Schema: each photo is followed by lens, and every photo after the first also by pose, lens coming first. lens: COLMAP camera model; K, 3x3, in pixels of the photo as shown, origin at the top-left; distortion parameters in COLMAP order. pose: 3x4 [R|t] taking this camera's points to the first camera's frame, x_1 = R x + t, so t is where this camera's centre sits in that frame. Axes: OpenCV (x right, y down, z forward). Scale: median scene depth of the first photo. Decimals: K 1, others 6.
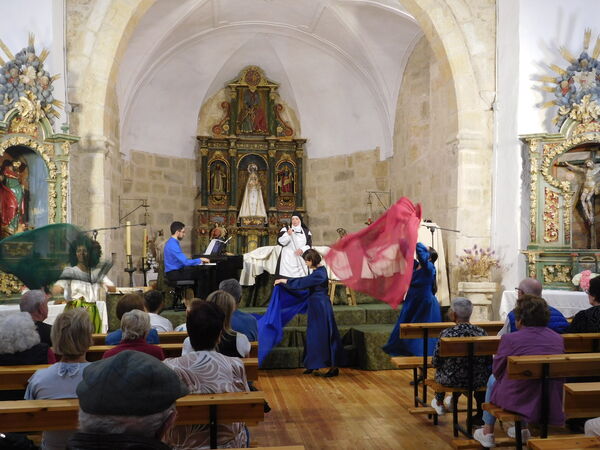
lens RADIAL K [[633.3, 0, 300.0], [0, 633.3, 225.0], [0, 0, 1]] dist [0.005346, 0.001742]
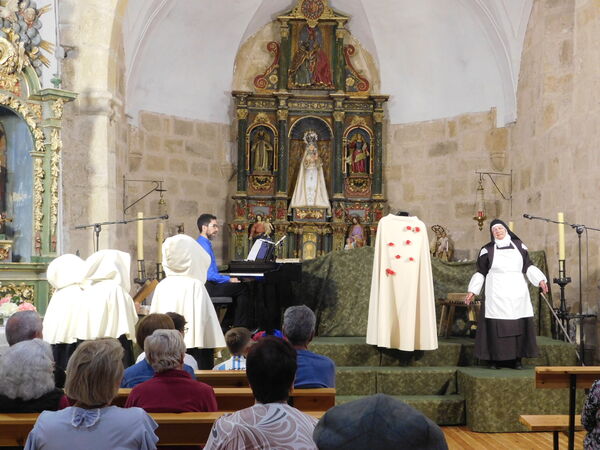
lens RADIAL K [[909.4, 0, 300.0], [0, 909.4, 225.0], [0, 0, 1]] dist [0.031171, -0.072501]
pose [[0.997009, 0.012310, -0.076304, -0.009204], [-0.011731, 0.999899, 0.008033, -0.001095], [0.076395, -0.007114, 0.997052, -0.001128]]
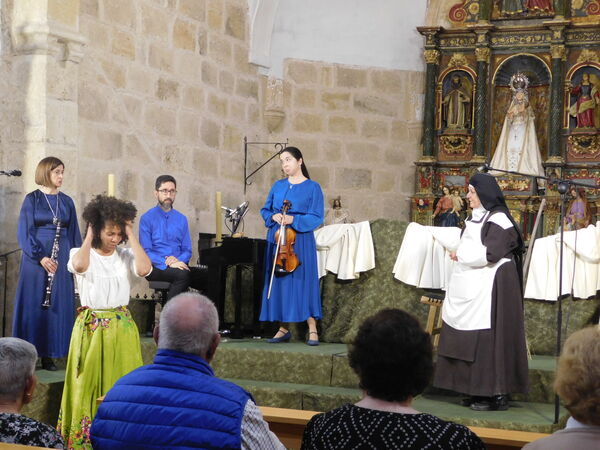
lens RADIAL K [[1047.8, 0, 300.0], [0, 1047.8, 225.0], [0, 0, 1]] dist [0.018354, -0.043294]
pose [[0.857049, 0.022533, -0.514742, 0.226472], [-0.012025, 0.999646, 0.023738, 0.009878], [0.515094, -0.014155, 0.857017, 0.172536]]
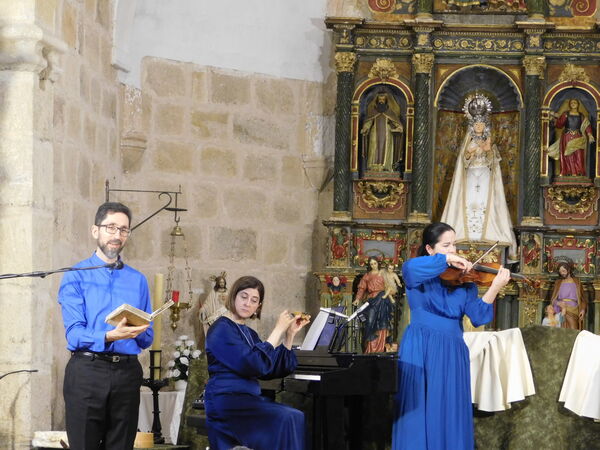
lens RADIAL K [[1777.9, 0, 300.0], [0, 1777.9, 225.0], [0, 0, 1]] dist [0.102148, -0.802965]
pose [[0.977904, 0.017447, -0.208325, 0.038868], [-0.021180, 0.999652, -0.015700, -0.005420], [0.207979, 0.019765, 0.977934, -0.000005]]
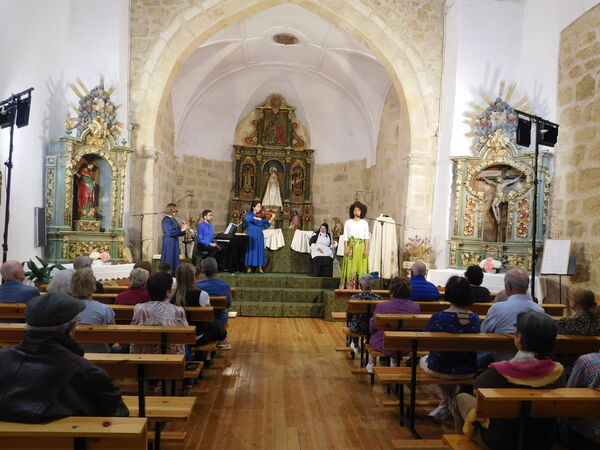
lens RADIAL K [[487.6, 0, 300.0], [0, 487.6, 225.0], [0, 0, 1]] dist [0.004522, -0.001633]
pose [[0.997435, 0.040406, -0.059075, 0.050399], [-0.038514, 0.998719, 0.032826, -0.009072], [0.060326, -0.030466, 0.997714, -0.041768]]
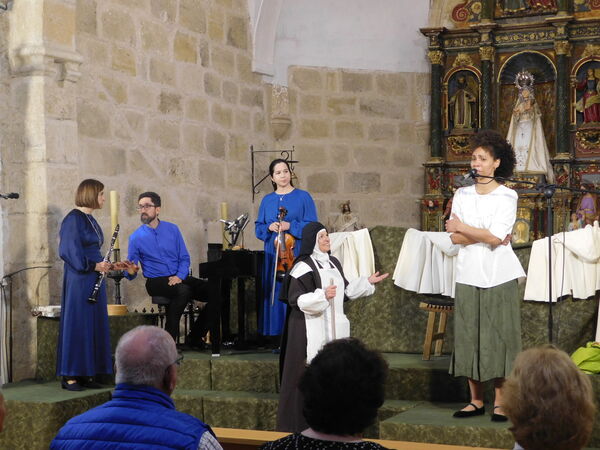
lens RADIAL K [[1047.8, 0, 300.0], [0, 1047.8, 225.0], [0, 0, 1]] dist [0.018354, -0.043294]
pose [[0.844025, -0.010065, -0.536210, 0.239697], [0.026406, 0.999391, 0.022806, 0.005193], [0.535654, -0.033408, 0.843777, 0.177863]]
